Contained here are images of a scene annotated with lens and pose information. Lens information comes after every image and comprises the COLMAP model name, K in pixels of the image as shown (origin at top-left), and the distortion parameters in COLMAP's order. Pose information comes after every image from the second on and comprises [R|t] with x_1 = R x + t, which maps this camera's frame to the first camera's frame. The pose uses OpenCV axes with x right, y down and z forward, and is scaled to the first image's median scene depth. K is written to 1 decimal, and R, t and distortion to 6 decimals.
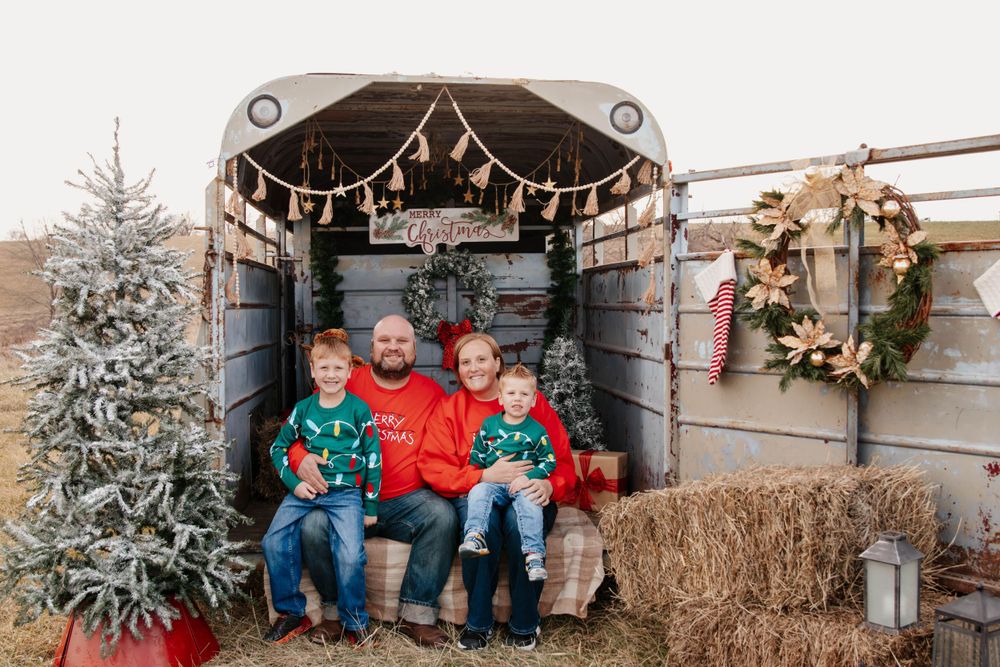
lens RADIAL K [[1145.6, 0, 462.4], [0, 1145.6, 269.0], [0, 0, 1]] dist [-0.121075, 0.019013]
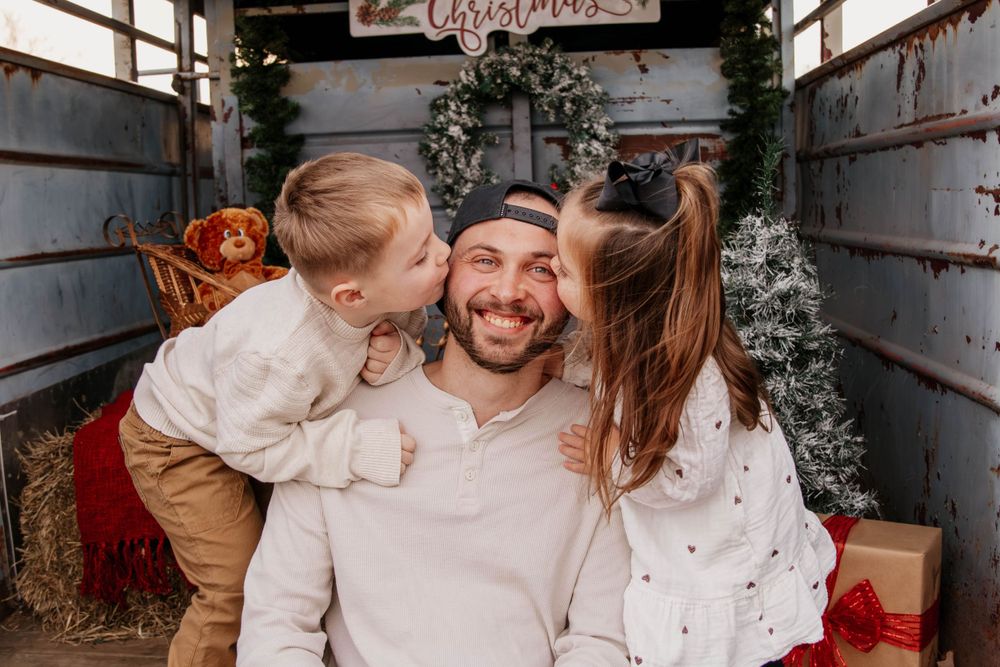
lens RADIAL K [[1109.2, 0, 501.5], [0, 1109.2, 310.9], [0, 0, 1]] dist [-0.104667, 0.020506]
pose [[0.992113, -0.008841, -0.125037, 0.040456], [0.024512, 0.991936, 0.124350, 0.037349], [0.122929, -0.126434, 0.984329, 0.531725]]
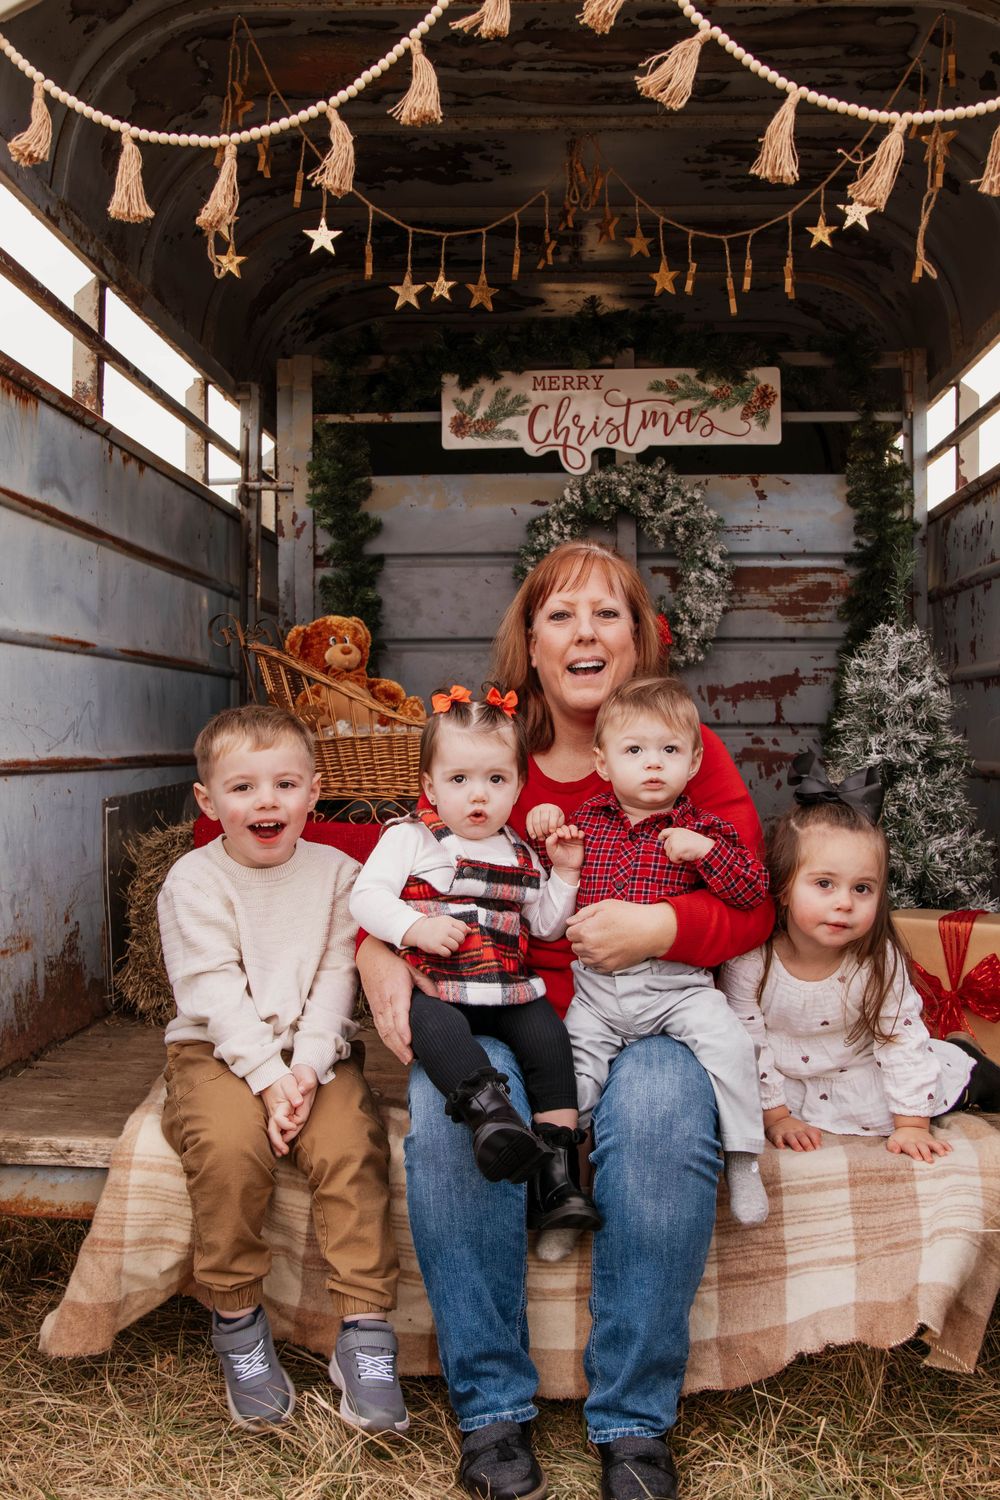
lens RADIAL K [[1626.8, 0, 485.5], [0, 1626.8, 758.4], [0, 0, 1]] dist [-0.137582, 0.127153]
pose [[0.991569, 0.012026, -0.129018, 0.018330], [-0.006778, 0.999135, 0.041037, 0.072350], [0.129400, -0.039817, 0.990793, 0.374303]]
